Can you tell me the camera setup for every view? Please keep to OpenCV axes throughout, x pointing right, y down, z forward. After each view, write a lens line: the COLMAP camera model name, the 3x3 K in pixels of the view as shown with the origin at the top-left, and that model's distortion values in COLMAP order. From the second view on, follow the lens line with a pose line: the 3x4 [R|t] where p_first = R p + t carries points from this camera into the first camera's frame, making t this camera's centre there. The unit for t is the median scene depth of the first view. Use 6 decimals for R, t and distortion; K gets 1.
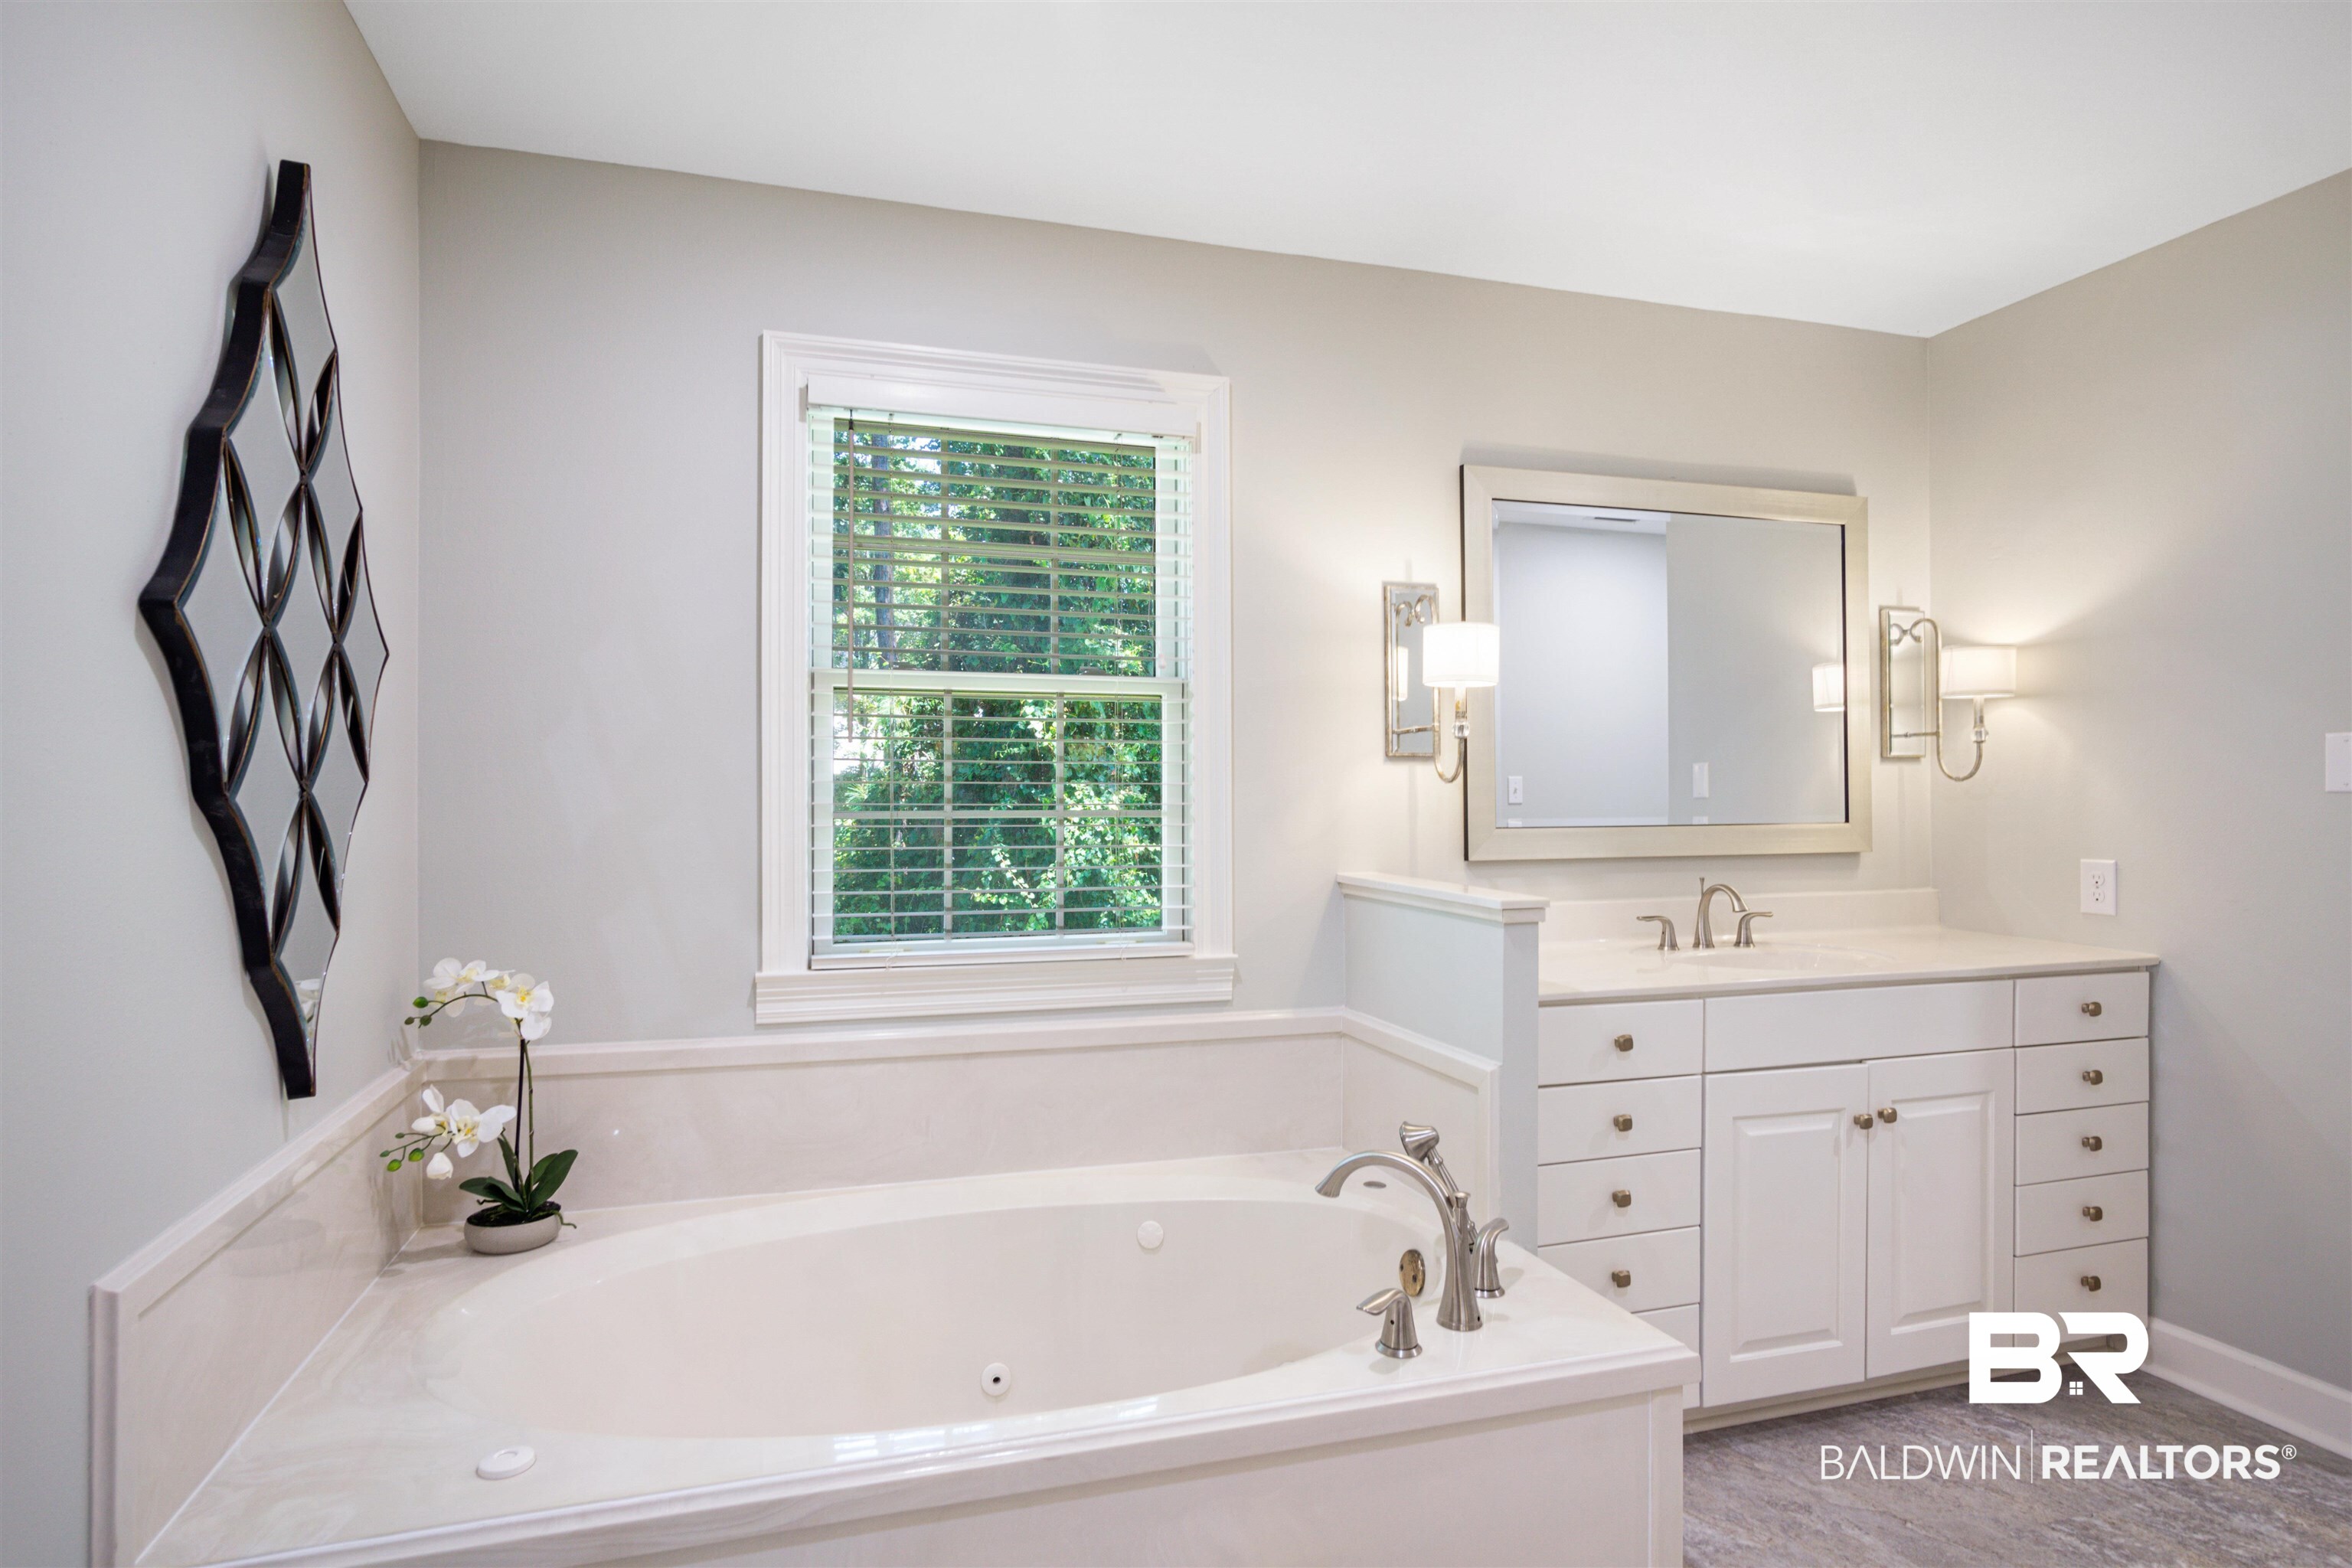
lens RADIAL K [[1250.4, 0, 1150.3], [0, 1250.4, 794.2], [0, 0, 1]] dist [-0.005442, 0.000039]
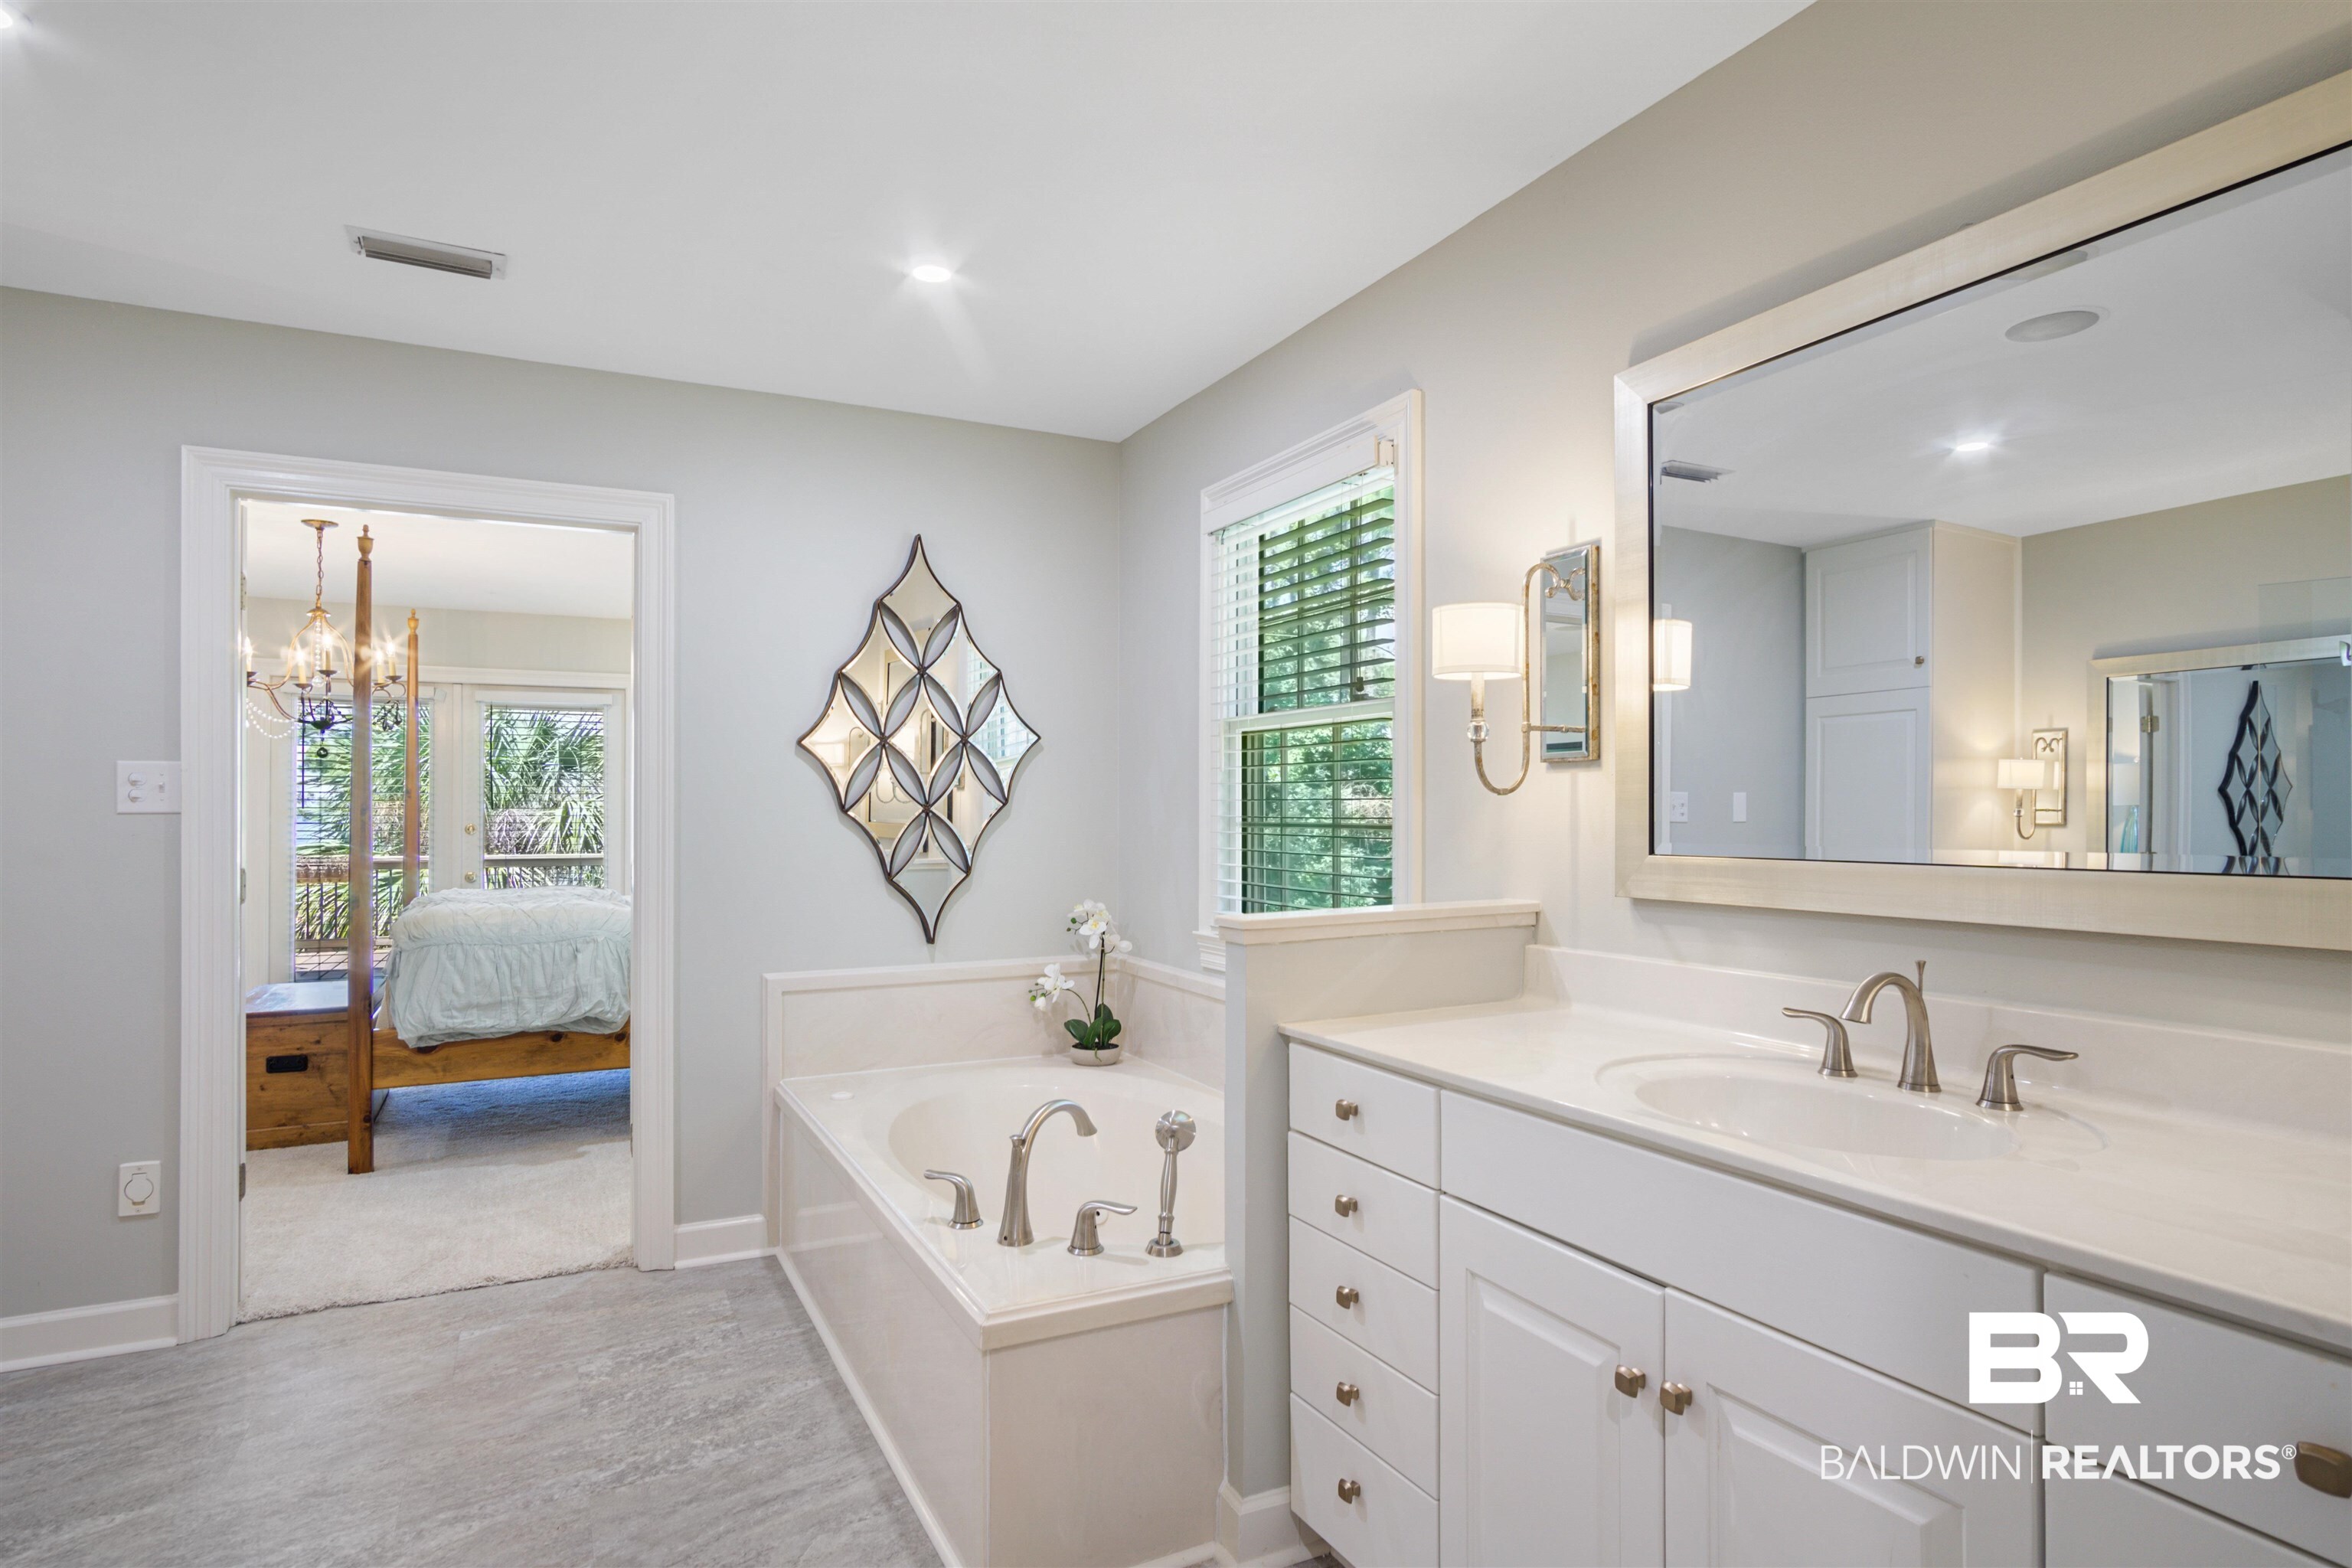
lens RADIAL K [[1250.4, 0, 1150.3], [0, 1250.4, 794.2], [0, 0, 1]] dist [-0.005442, 0.000039]
pose [[0.164775, -0.011078, -0.986269, 1.007160], [0.003699, 0.999937, -0.010614, -0.001405], [0.986324, -0.001899, 0.164805, 0.629471]]
